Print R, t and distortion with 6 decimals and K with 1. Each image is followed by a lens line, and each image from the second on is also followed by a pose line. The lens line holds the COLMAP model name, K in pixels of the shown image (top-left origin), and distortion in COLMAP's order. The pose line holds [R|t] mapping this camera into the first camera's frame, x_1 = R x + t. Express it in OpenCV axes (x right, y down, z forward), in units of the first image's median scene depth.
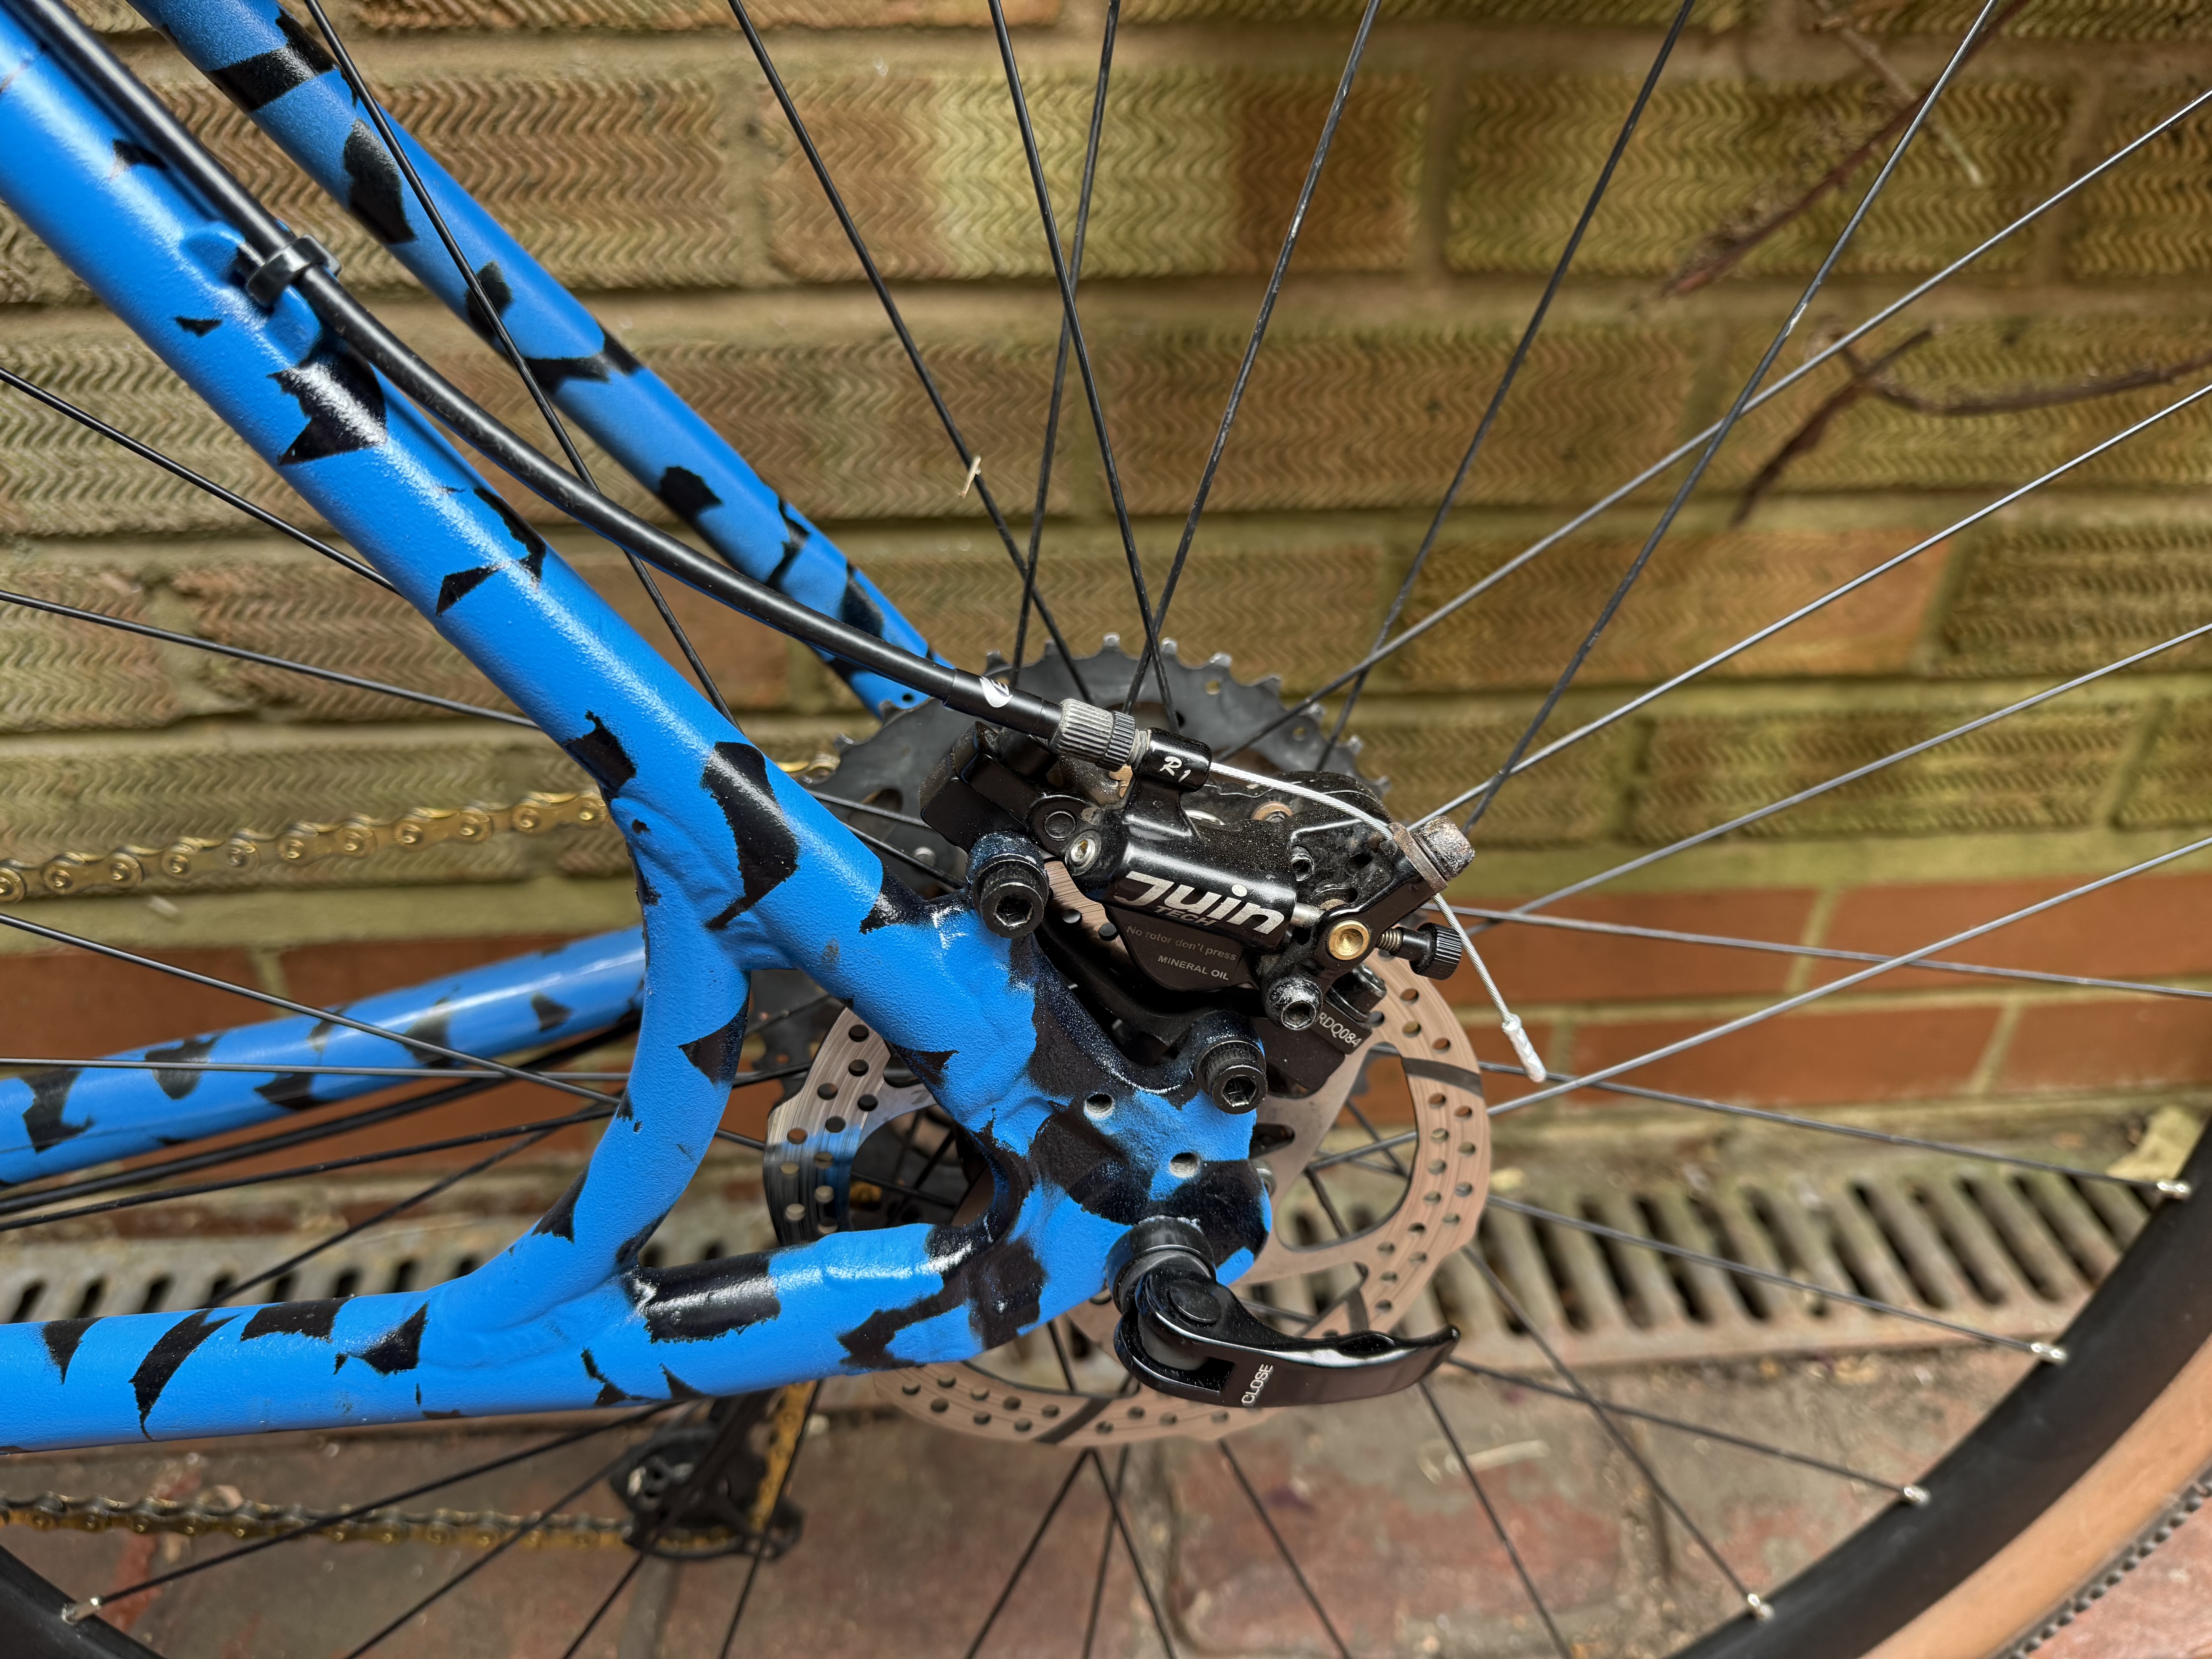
lens RADIAL K [[1626.0, 0, 1120.0], [0, 1626.0, 830.4], [0, 0, 1]] dist [-0.025161, -0.005531]
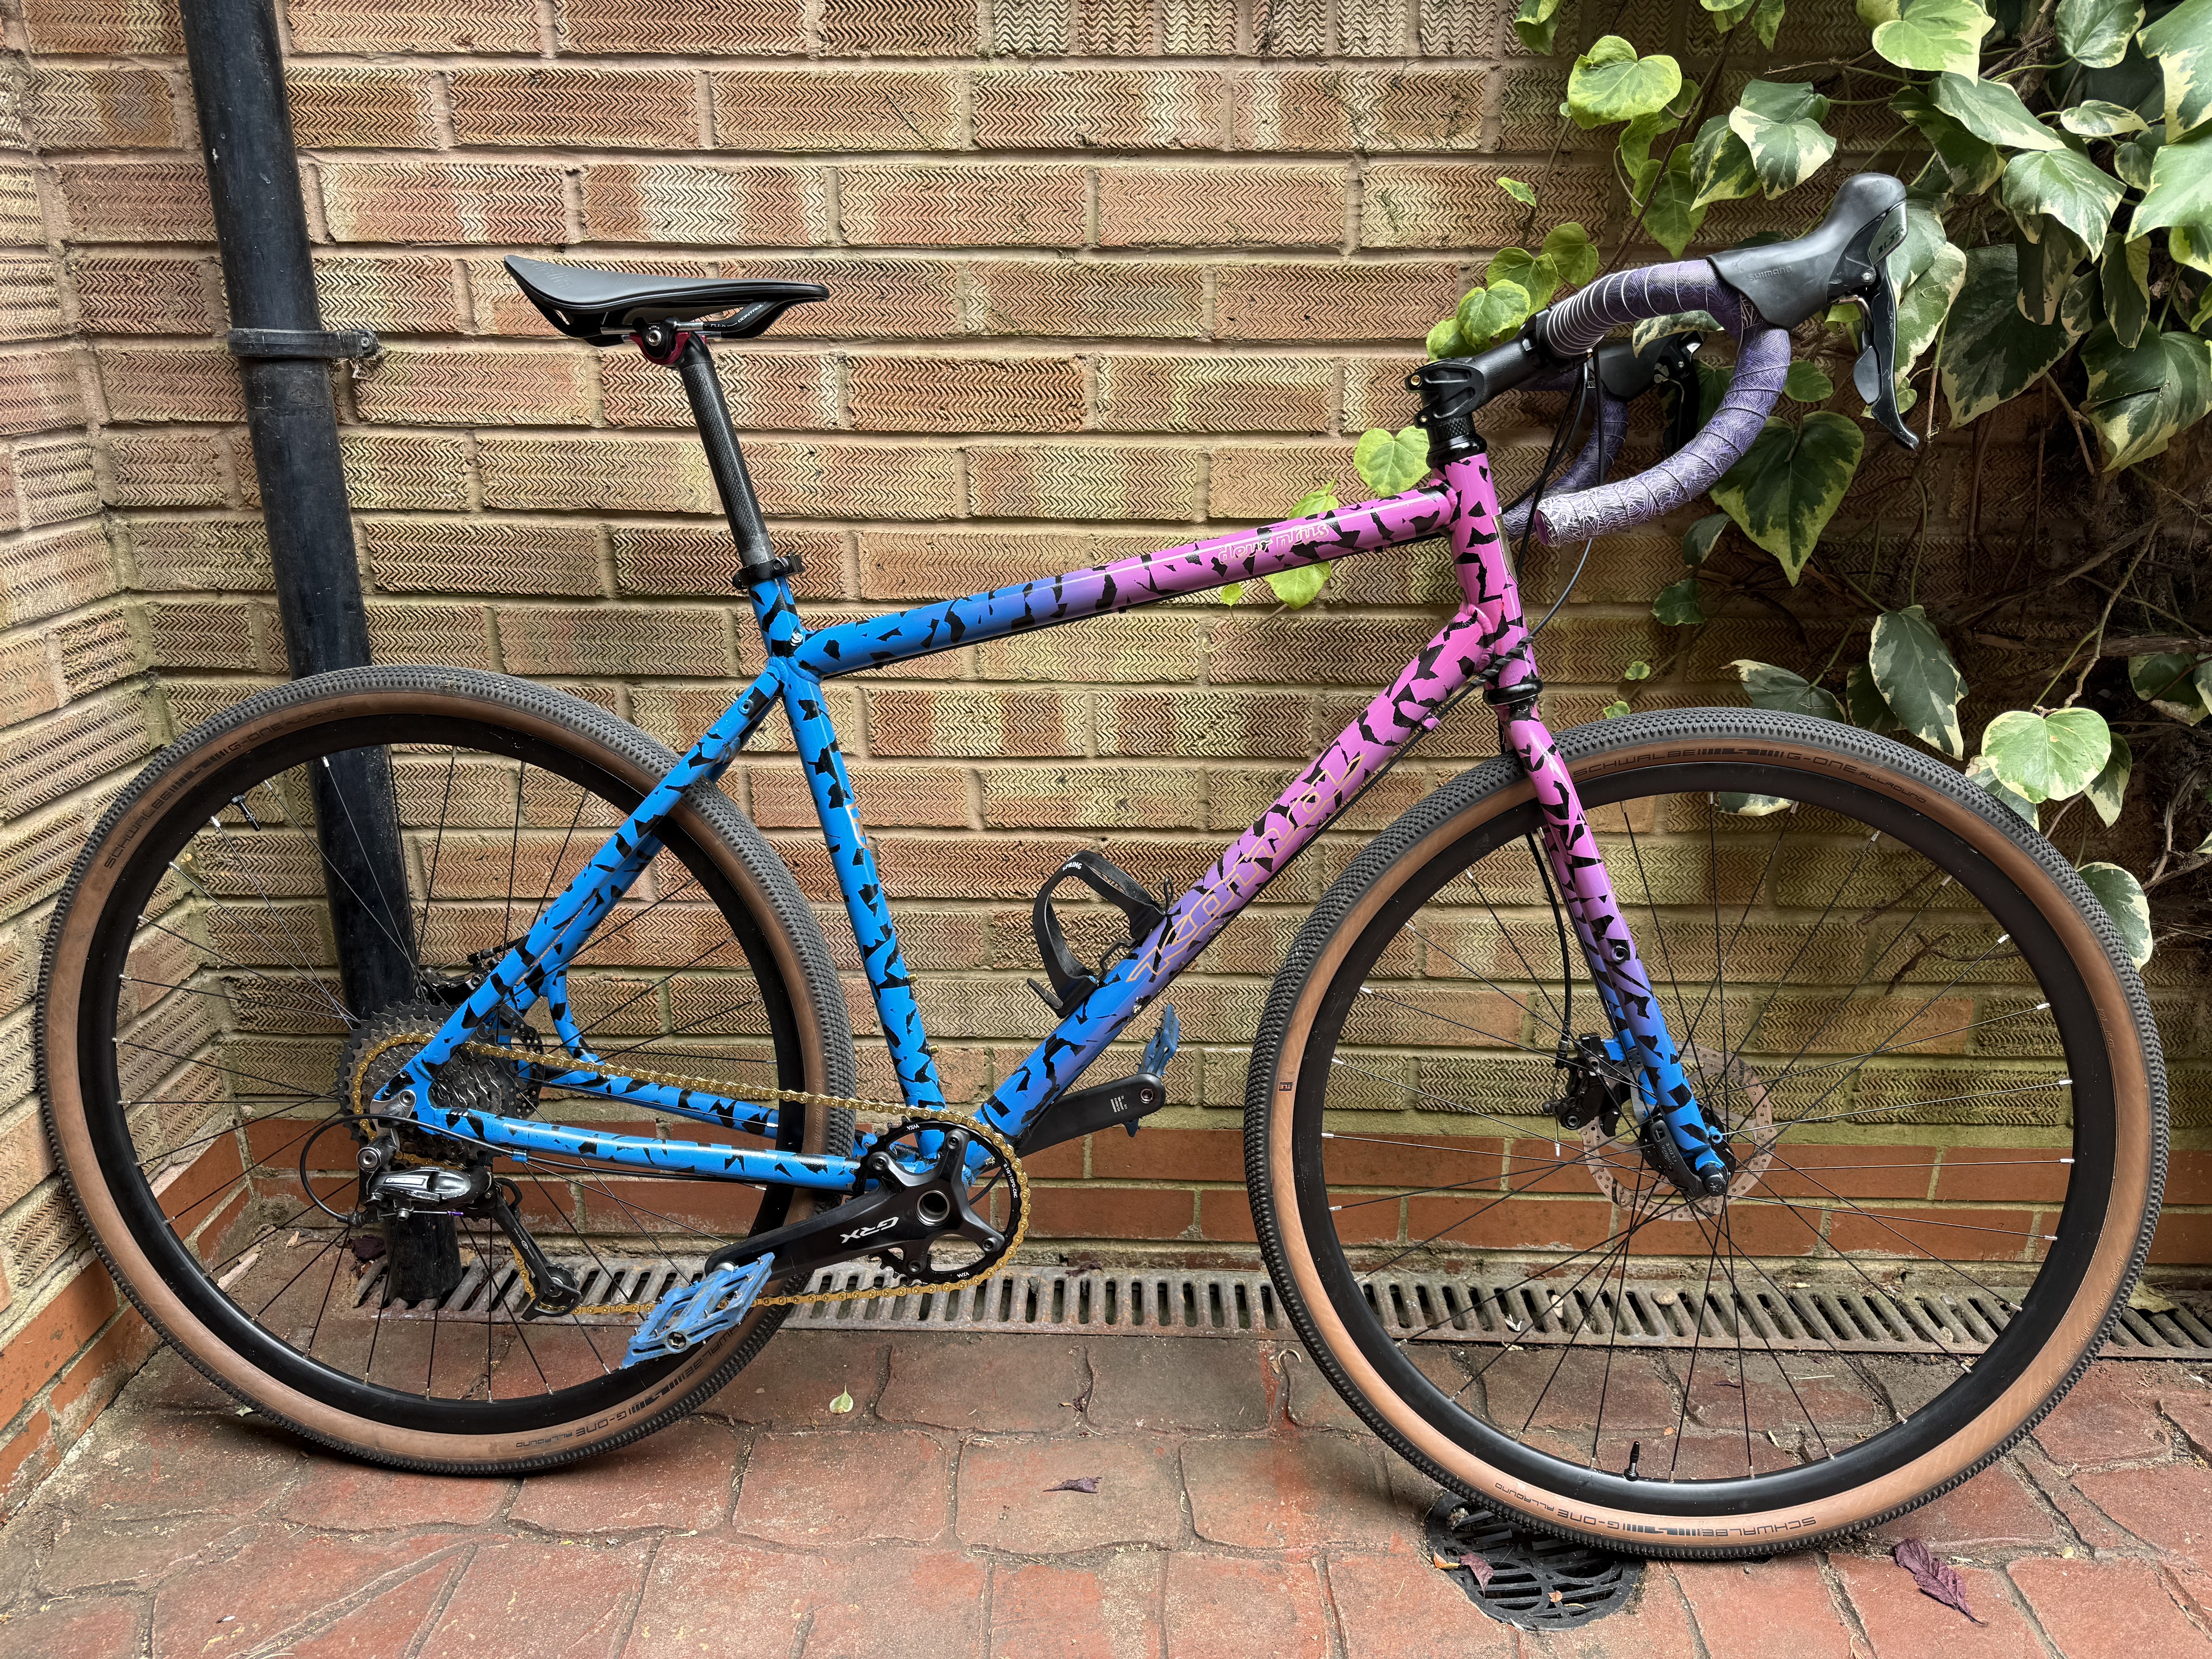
lens RADIAL K [[1553.9, 0, 1097.8], [0, 1553.9, 834.4], [0, 0, 1]] dist [-0.003601, -0.003273]
pose [[0.992985, 0.022634, -0.116055, -0.684999], [-0.053369, 0.961636, -0.269086, 0.347885], [0.105512, 0.273392, 0.956098, -1.828978]]
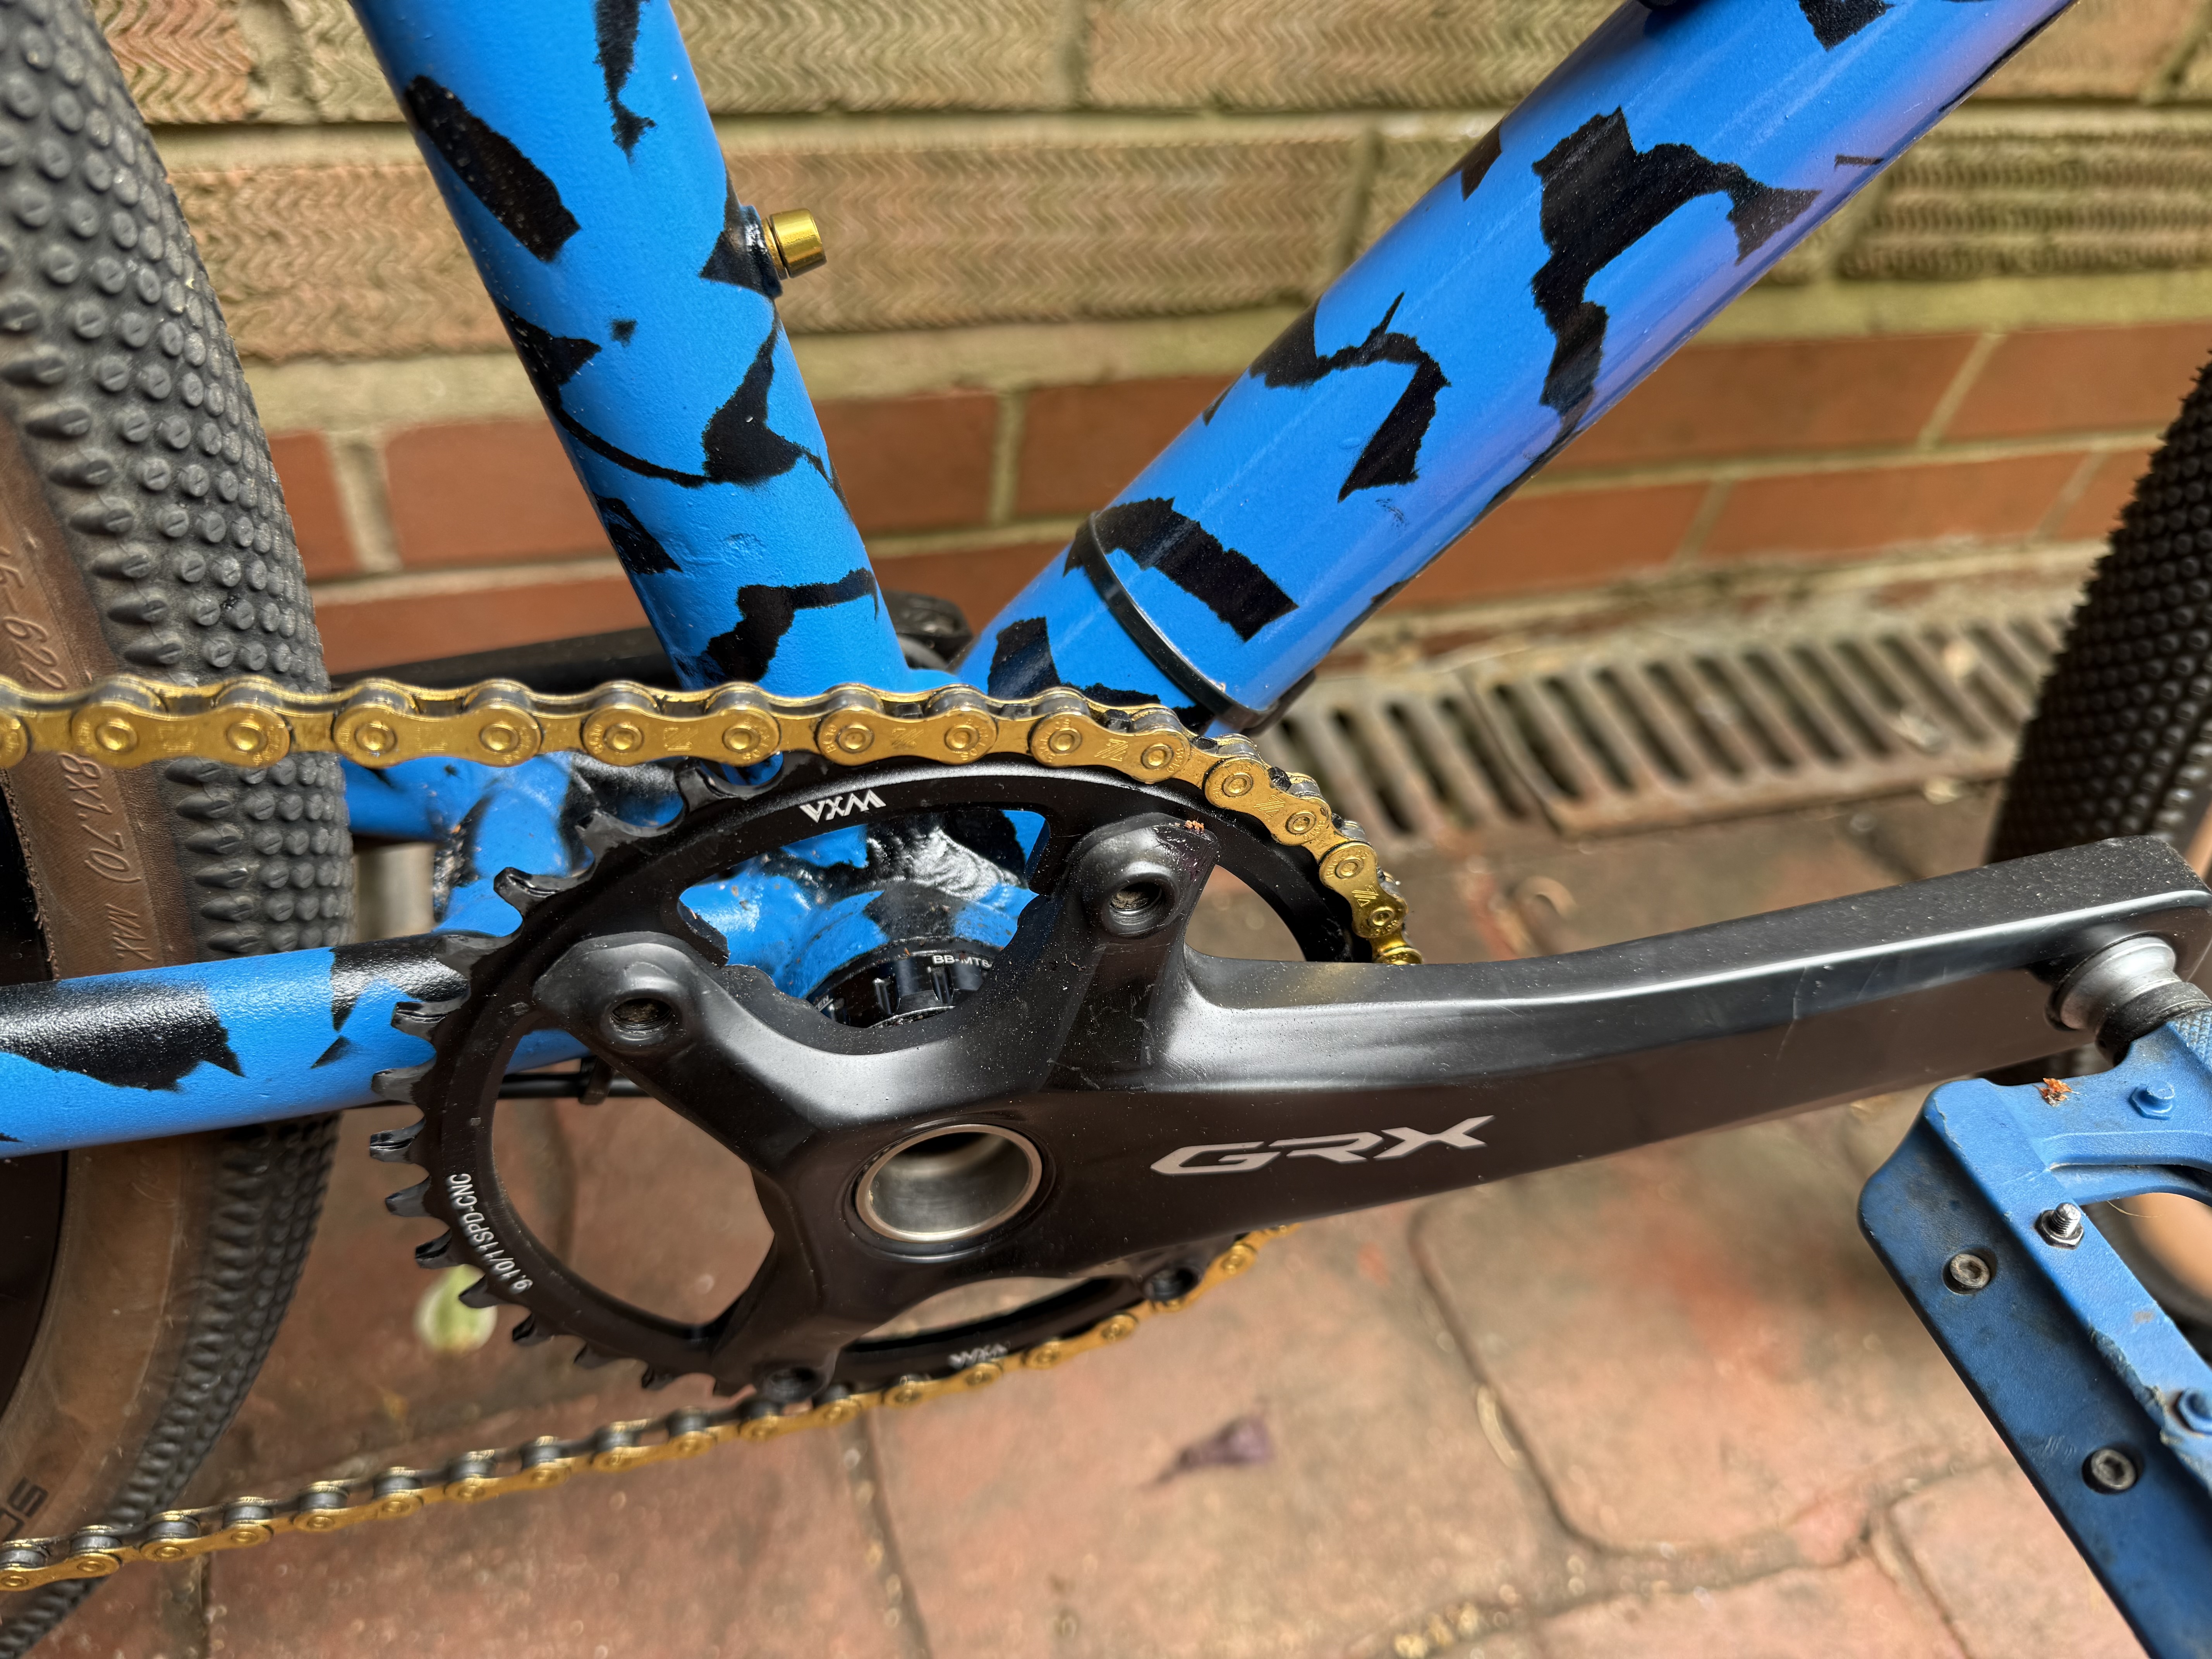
lens RADIAL K [[1626.0, 0, 1120.0], [0, 1626.0, 830.4], [0, 0, 1]] dist [-0.025161, -0.005531]
pose [[0.975065, -0.081807, 0.206292, -1.209647], [0.018724, 0.956588, 0.290841, 0.062761], [-0.221130, -0.279726, 0.934267, 0.086560]]
